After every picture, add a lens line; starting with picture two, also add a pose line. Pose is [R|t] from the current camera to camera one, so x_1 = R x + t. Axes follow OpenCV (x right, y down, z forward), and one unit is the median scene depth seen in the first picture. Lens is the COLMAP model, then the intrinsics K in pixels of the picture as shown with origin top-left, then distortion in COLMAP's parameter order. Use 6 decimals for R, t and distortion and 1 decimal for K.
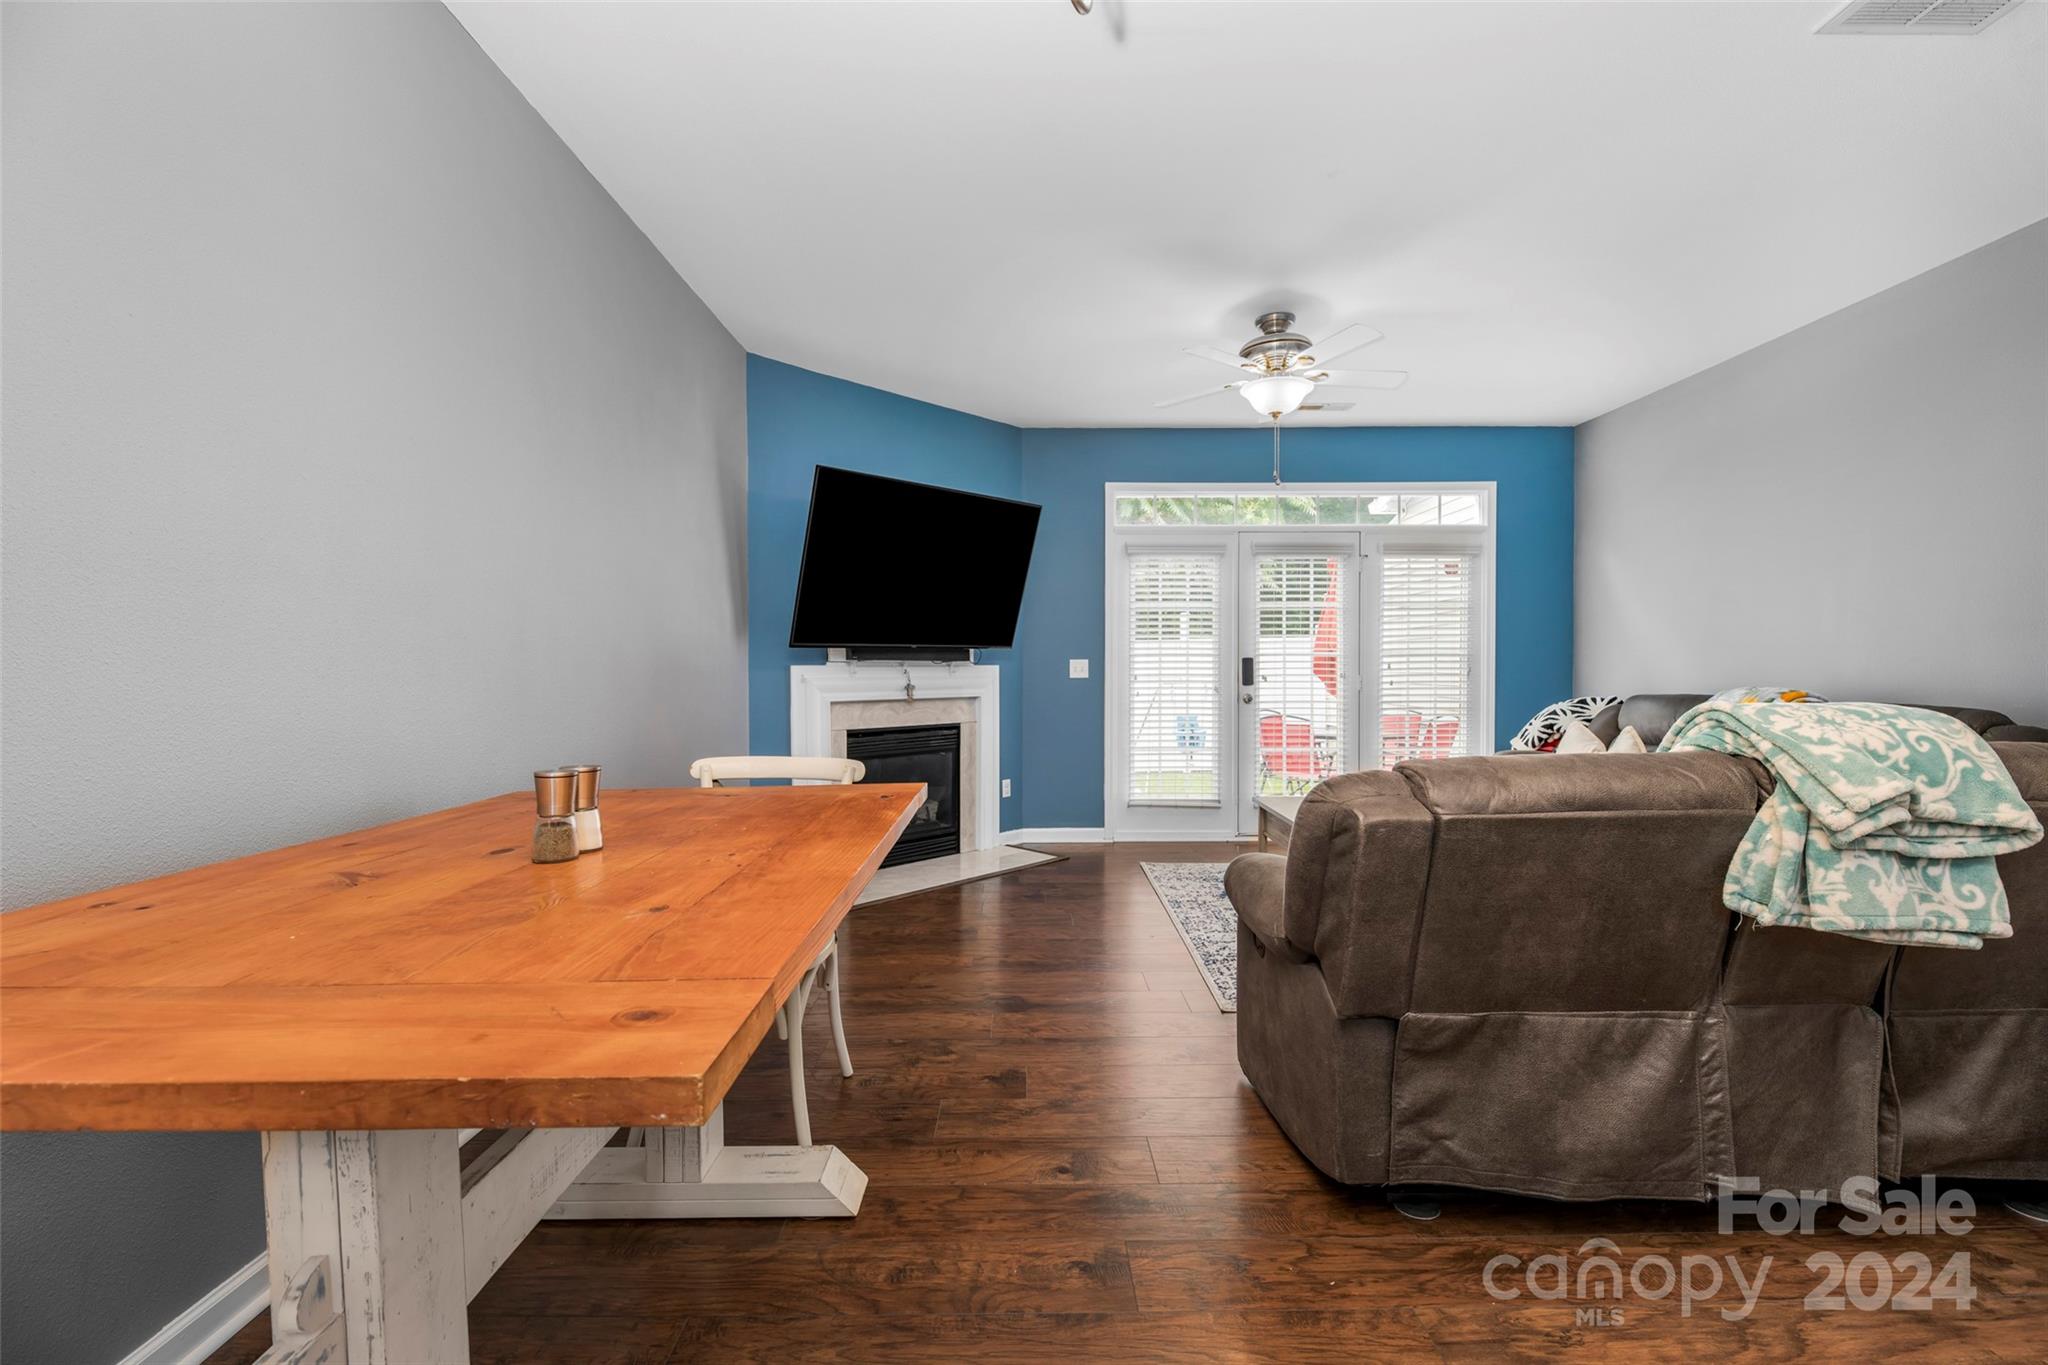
lens RADIAL K [[879.2, 0, 1024.0], [0, 879.2, 682.5], [0, 0, 1]] dist [0.003669, -0.000623]
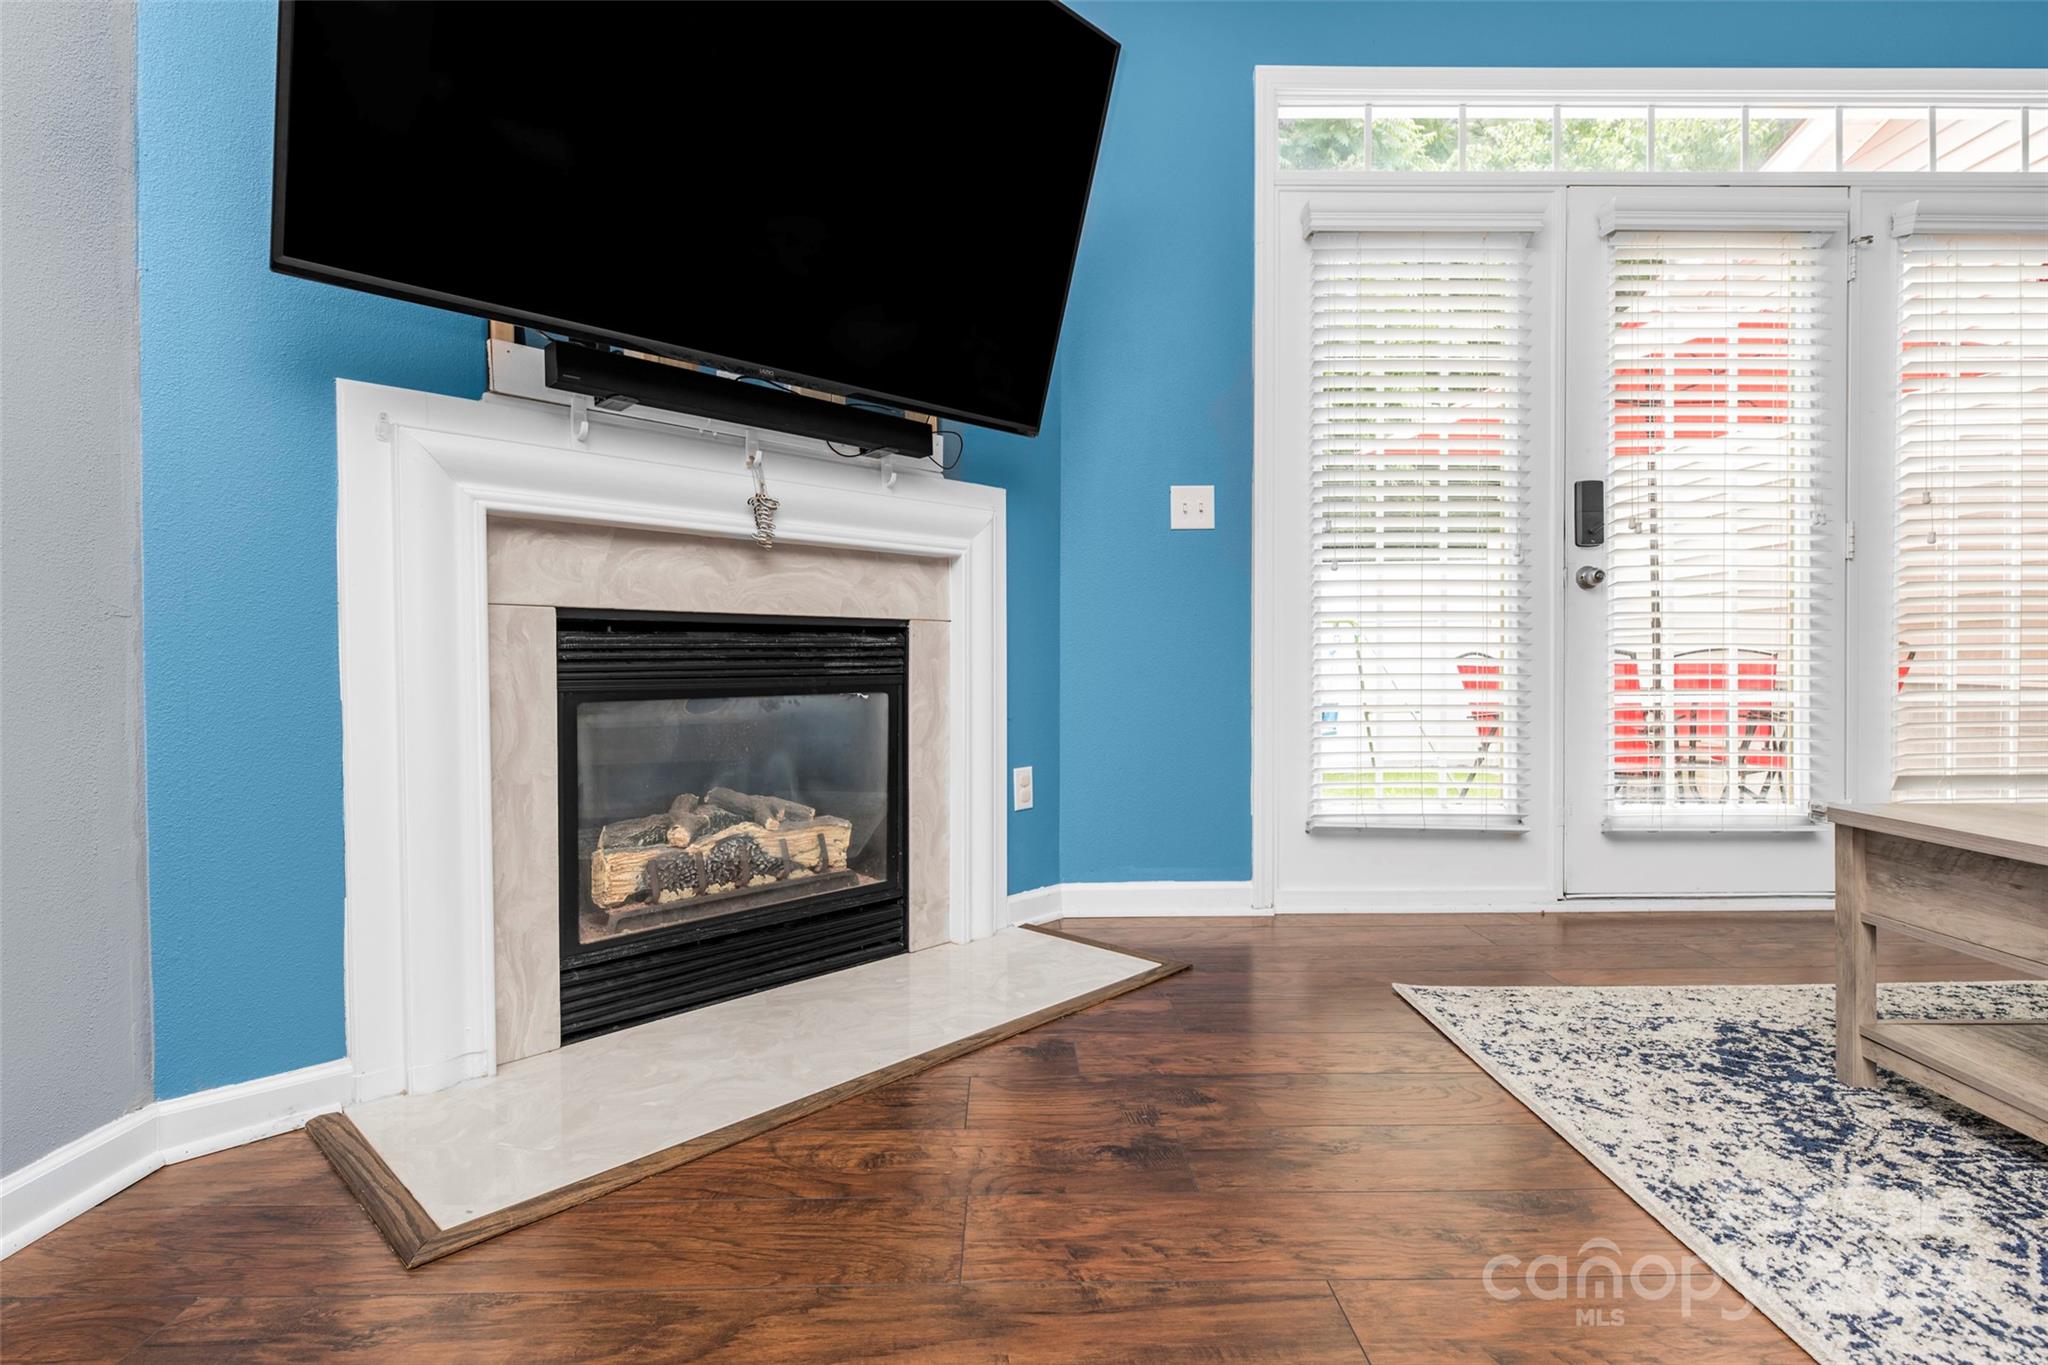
lens RADIAL K [[1015.3, 0, 1018.6], [0, 1015.3, 675.6], [0, 0, 1]] dist [-0.000814, -0.001227]
pose [[0.999985, -0.000926, 0.005404, -0.025911], [0.000950, 0.999990, -0.004473, 0.072914], [-0.005400, 0.004478, 0.999975, 0.547796]]
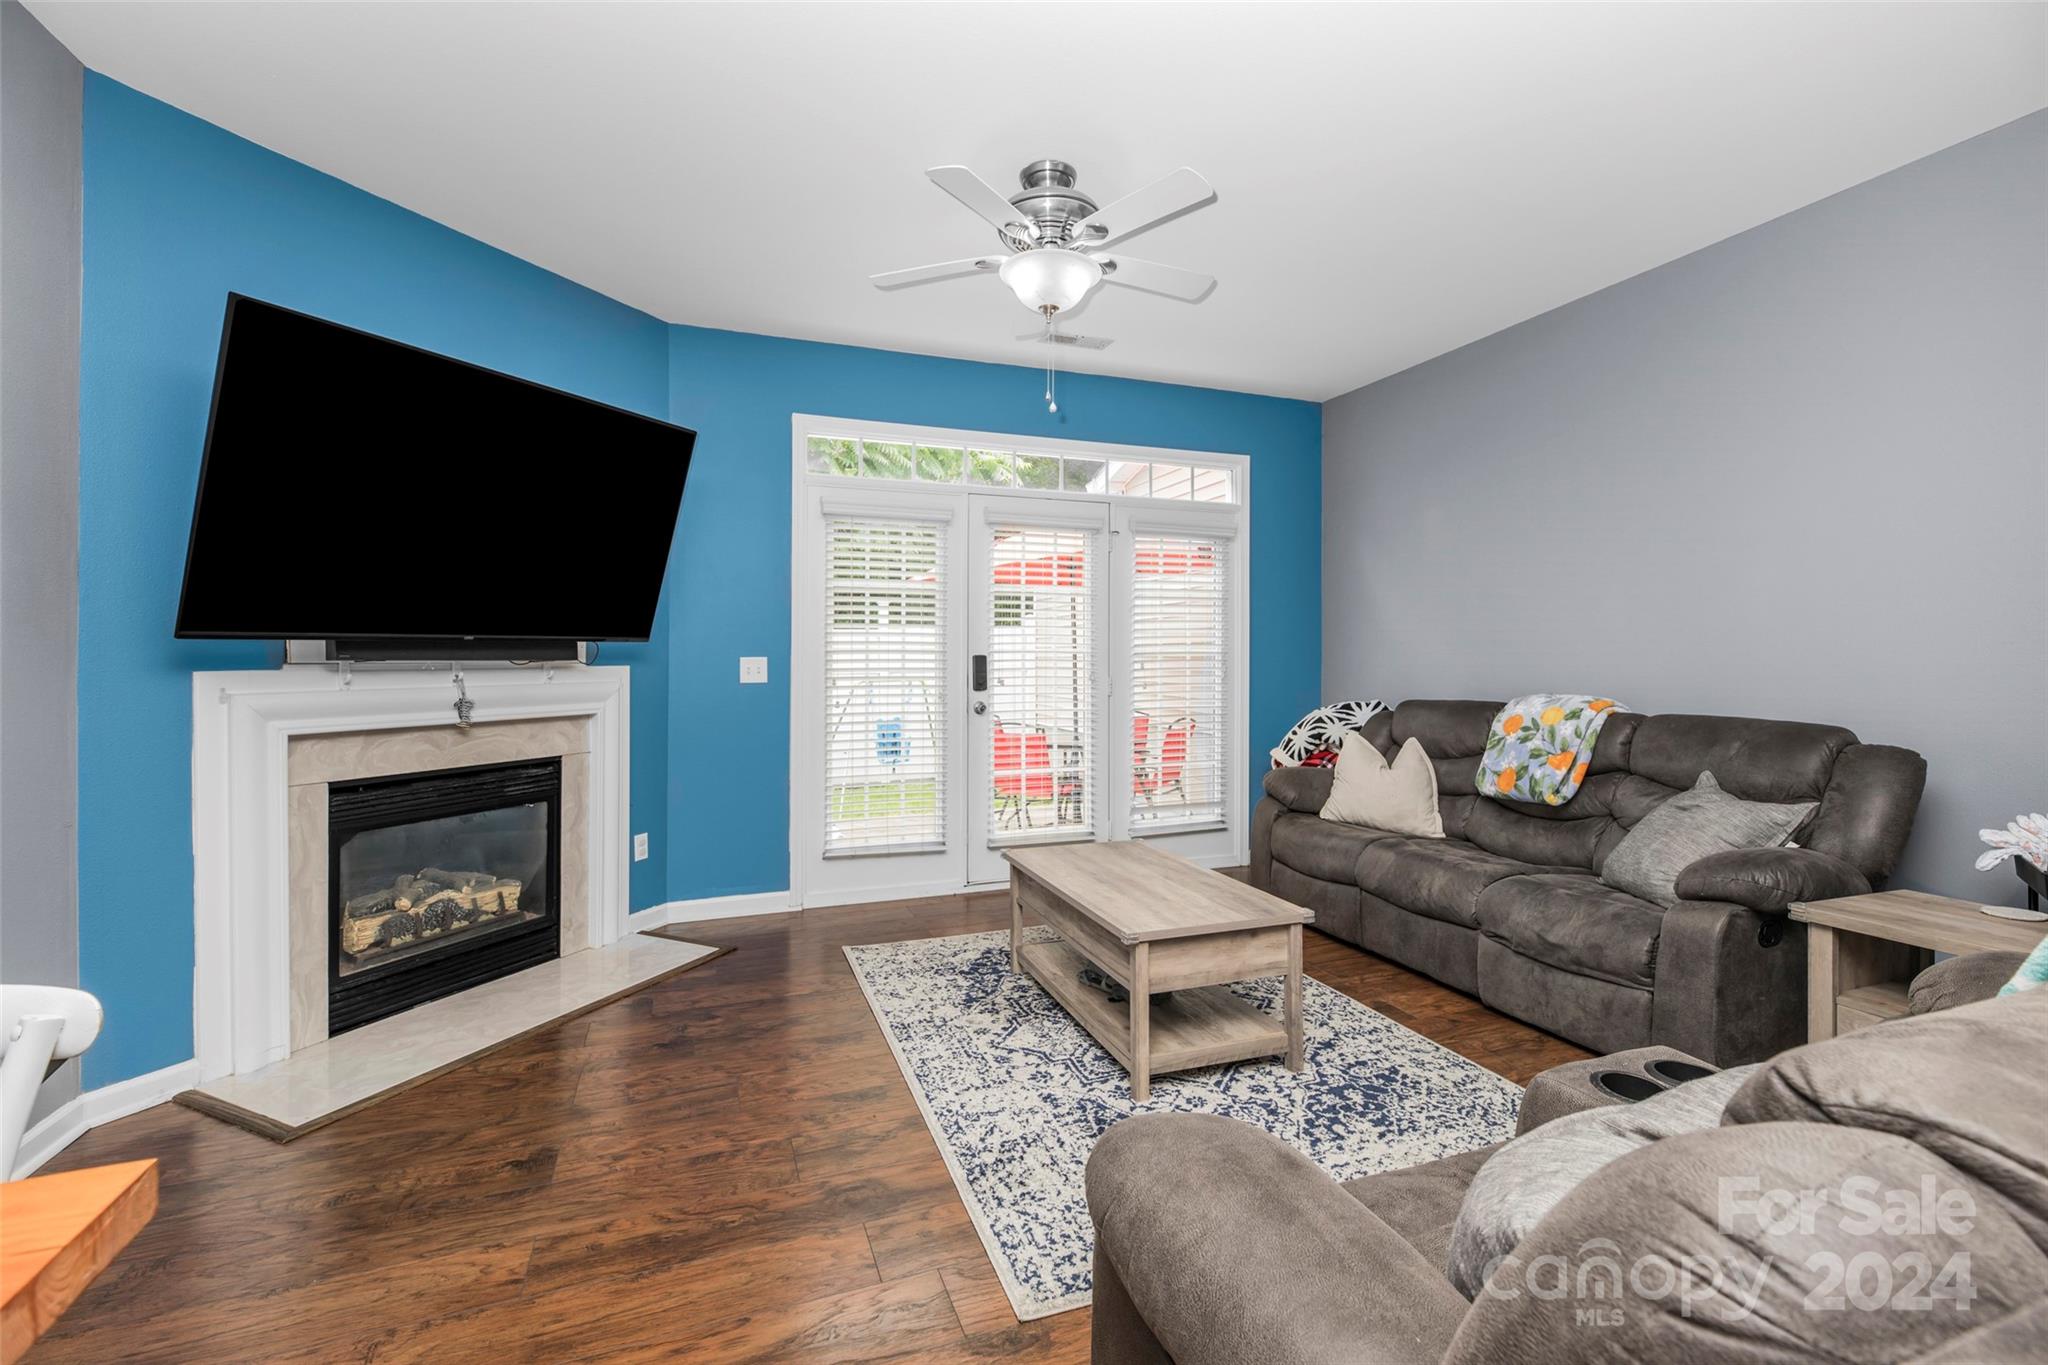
lens RADIAL K [[897.0, 0, 1030.8], [0, 897.0, 651.1], [0, 0, 1]] dist [0.005035, -0.006491]
pose [[0.936288, 0.004217, 0.351208, 0.018868], [0.003166, 0.999786, -0.020443, -0.016421], [-0.351219, 0.020253, 0.936074, 0.257051]]
